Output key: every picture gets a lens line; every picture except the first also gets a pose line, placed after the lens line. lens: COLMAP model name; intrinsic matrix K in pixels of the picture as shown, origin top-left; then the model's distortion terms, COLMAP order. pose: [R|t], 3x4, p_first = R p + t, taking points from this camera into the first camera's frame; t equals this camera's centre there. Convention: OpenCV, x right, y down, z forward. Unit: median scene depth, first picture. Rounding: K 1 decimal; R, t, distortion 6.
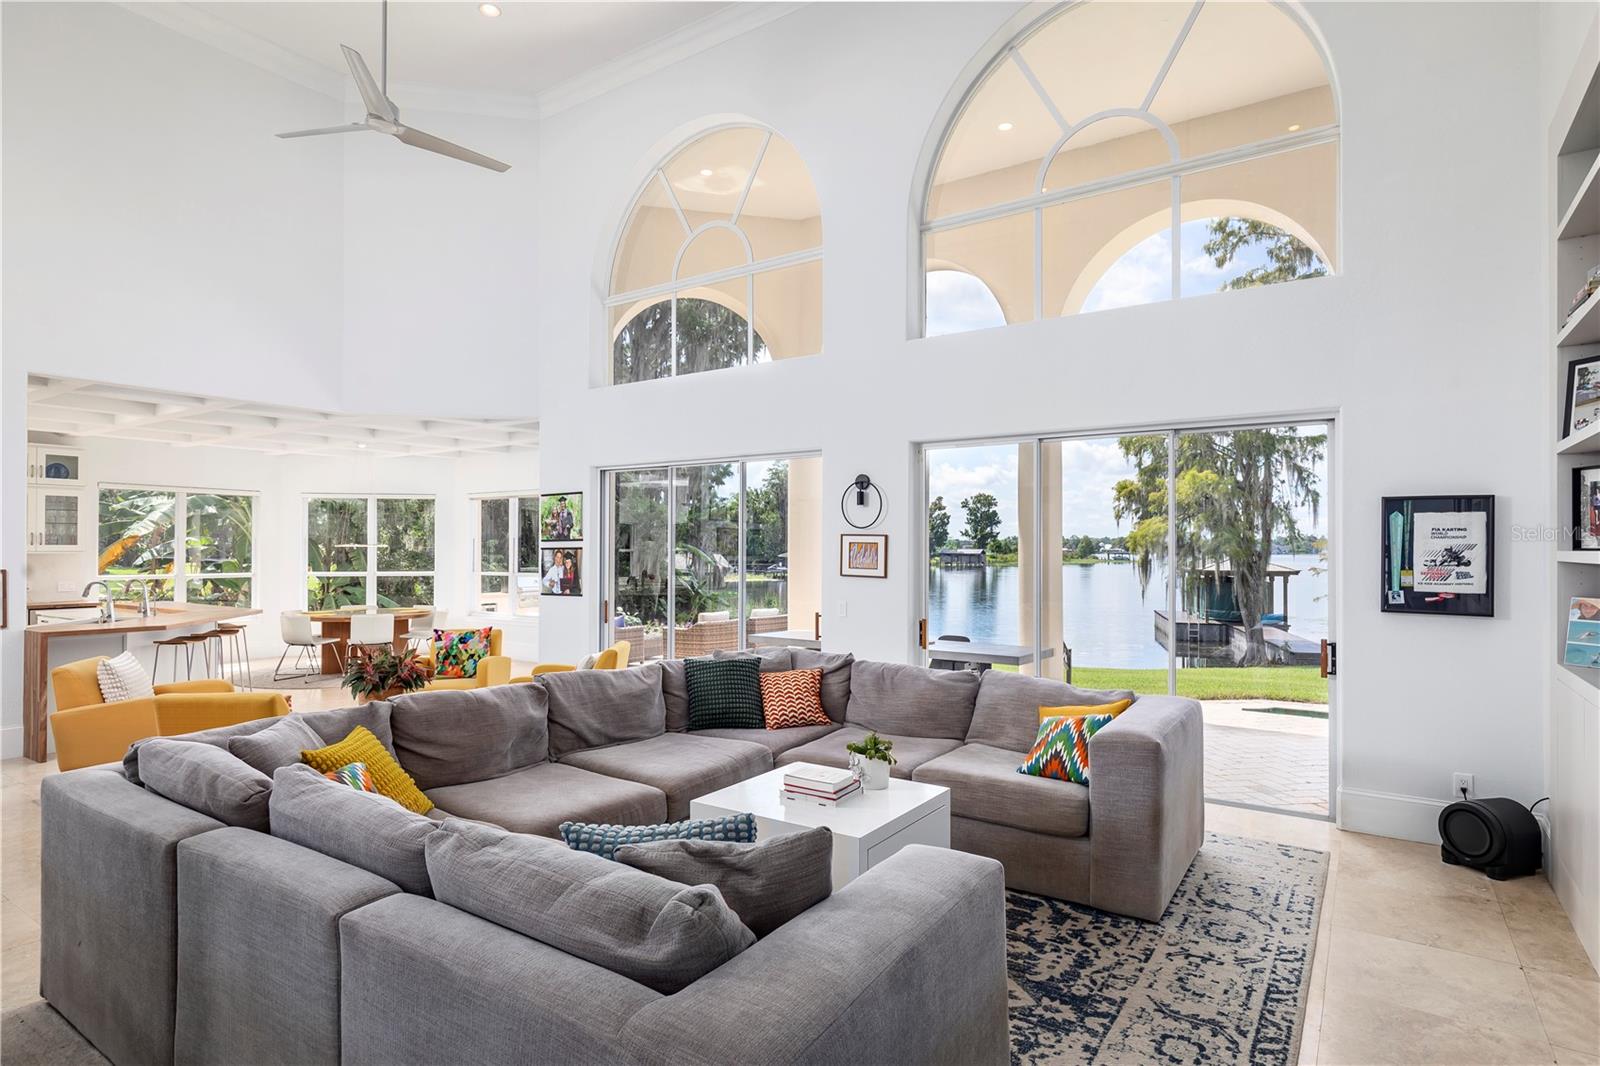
lens RADIAL K [[859.4, 0, 808.4], [0, 859.4, 538.6], [0, 0, 1]] dist [-0.001508, 0.000012]
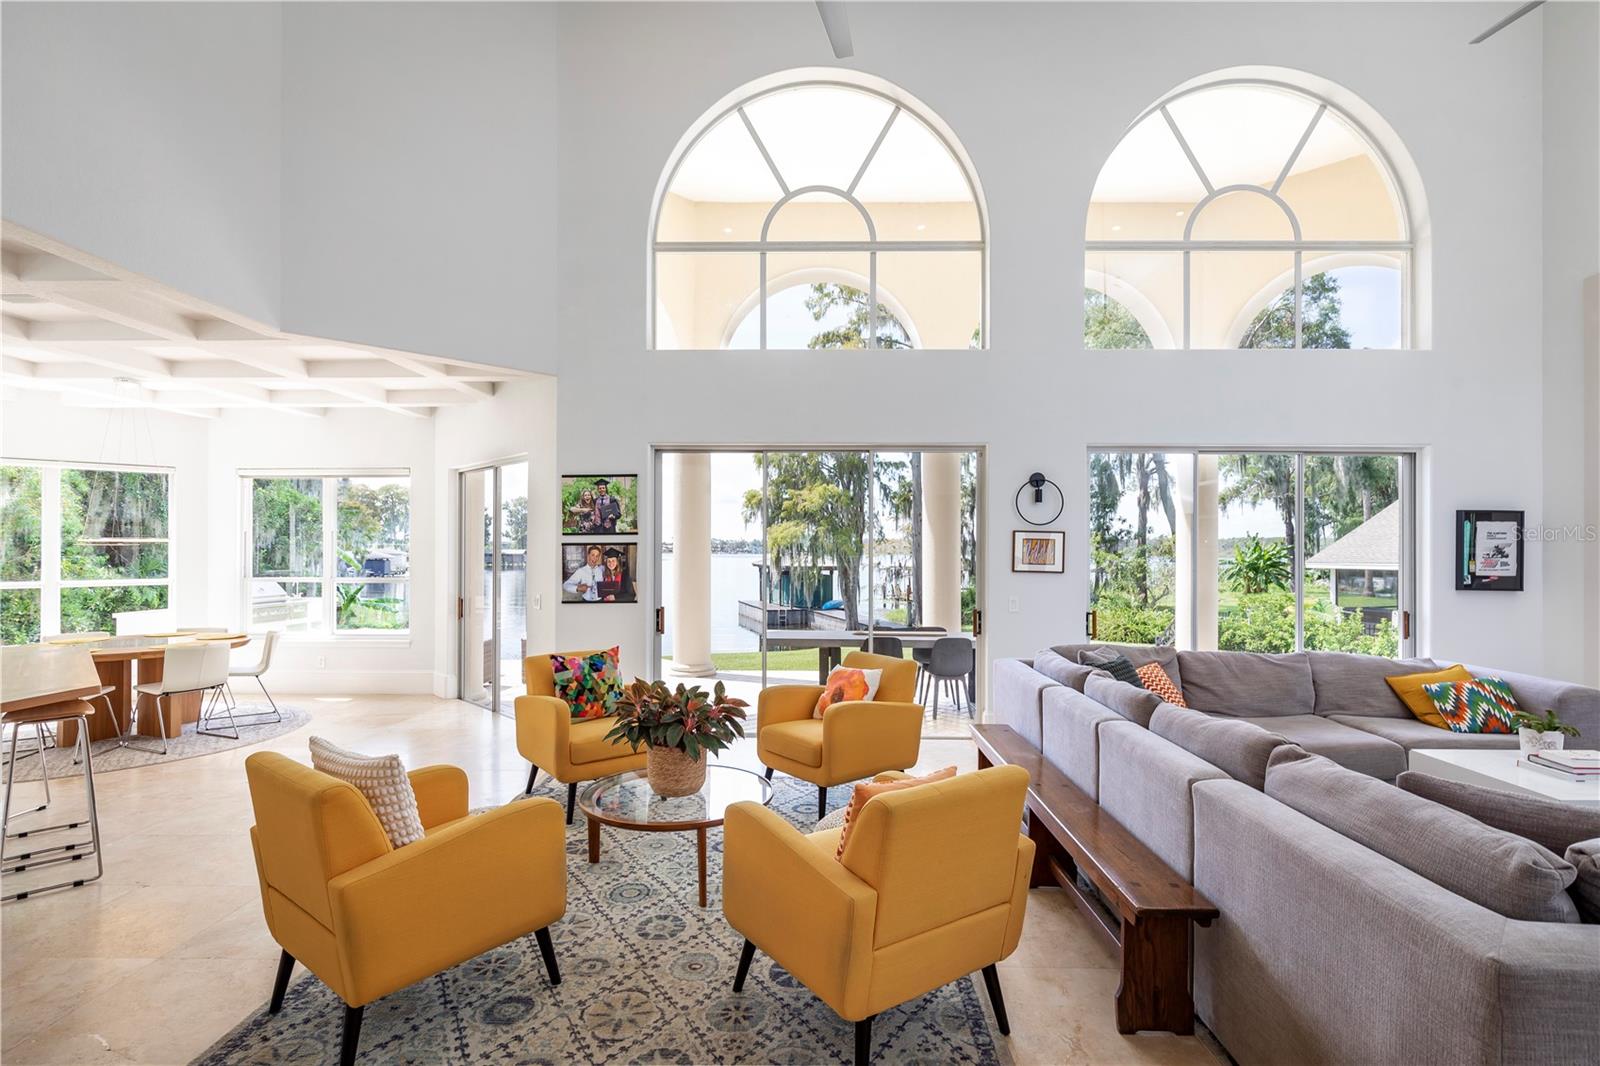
lens RADIAL K [[773.3, 0, 807.1], [0, 773.3, 543.5], [0, 0, 1]] dist [-0.001718, 0.000771]
pose [[0.830635, 0.006068, 0.556784, -0.576275], [-0.008579, 0.999961, 0.001900, 0.008673], [-0.556751, -0.006355, 0.830655, 0.323453]]
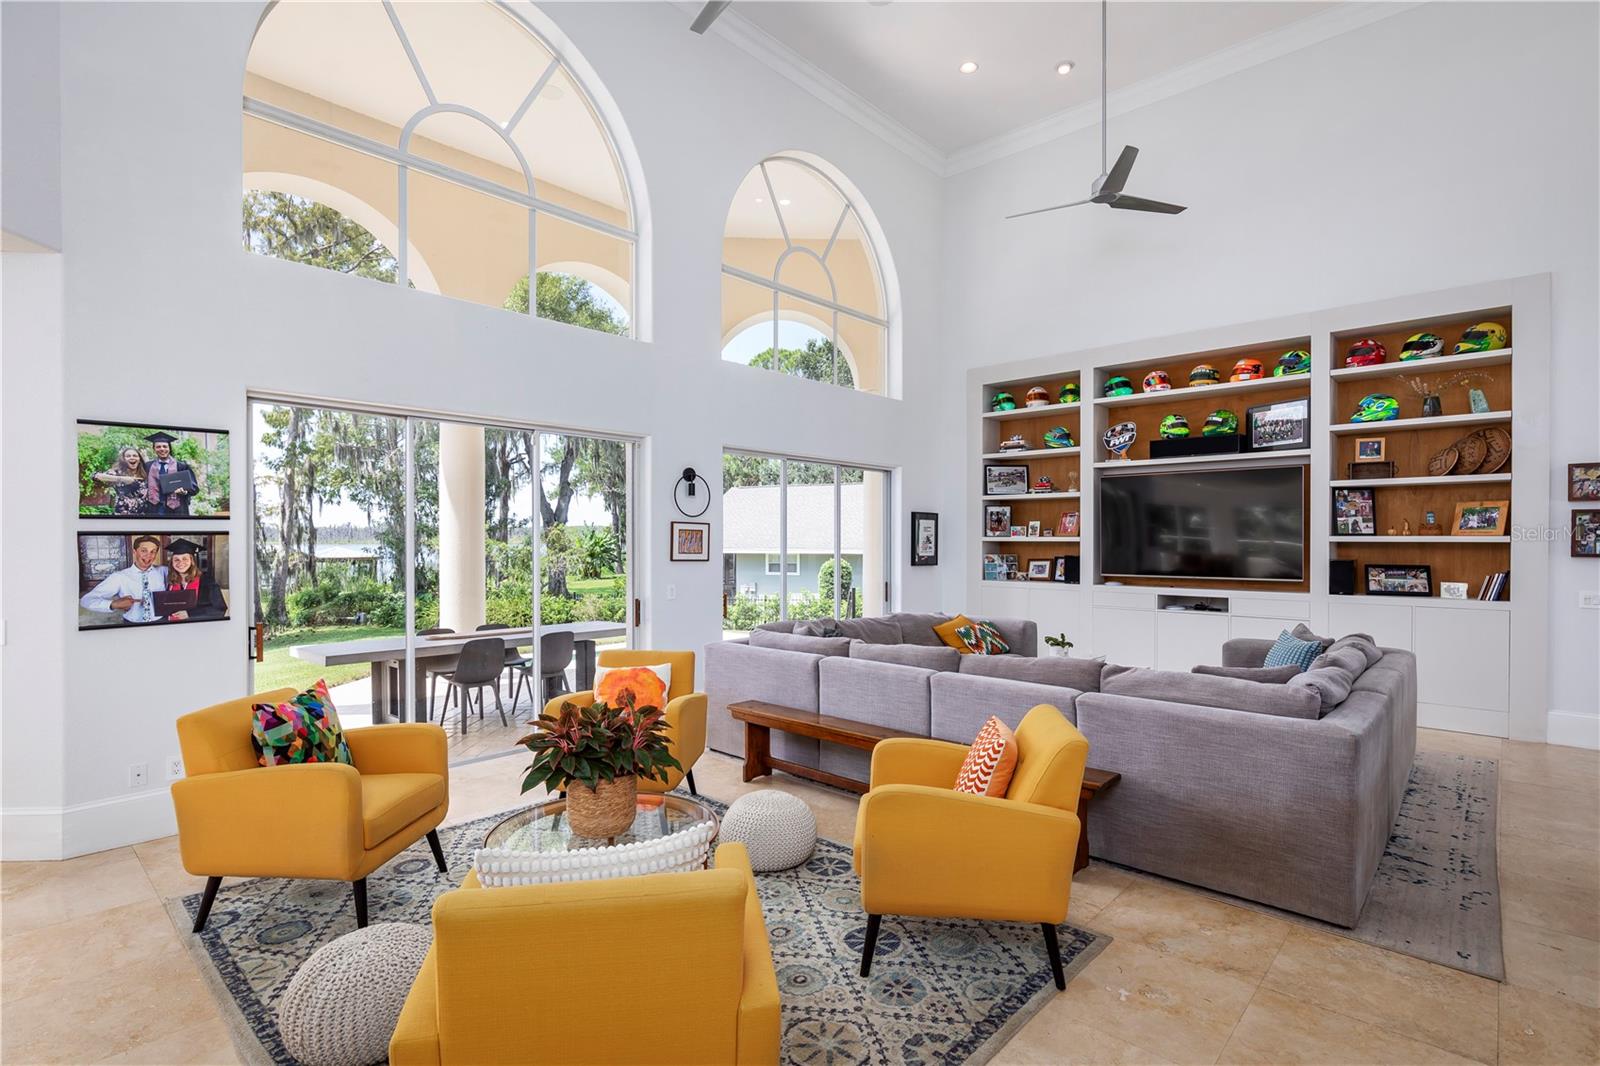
lens RADIAL K [[773.3, 0, 812.2], [0, 773.3, 537.1], [0, 0, 1]] dist [-0.001718, 0.000771]
pose [[0.131032, 0.000949, 0.991378, -0.758628], [-0.011928, 0.999929, 0.000619, 0.009690], [-0.991306, -0.011906, 0.131034, 0.602826]]
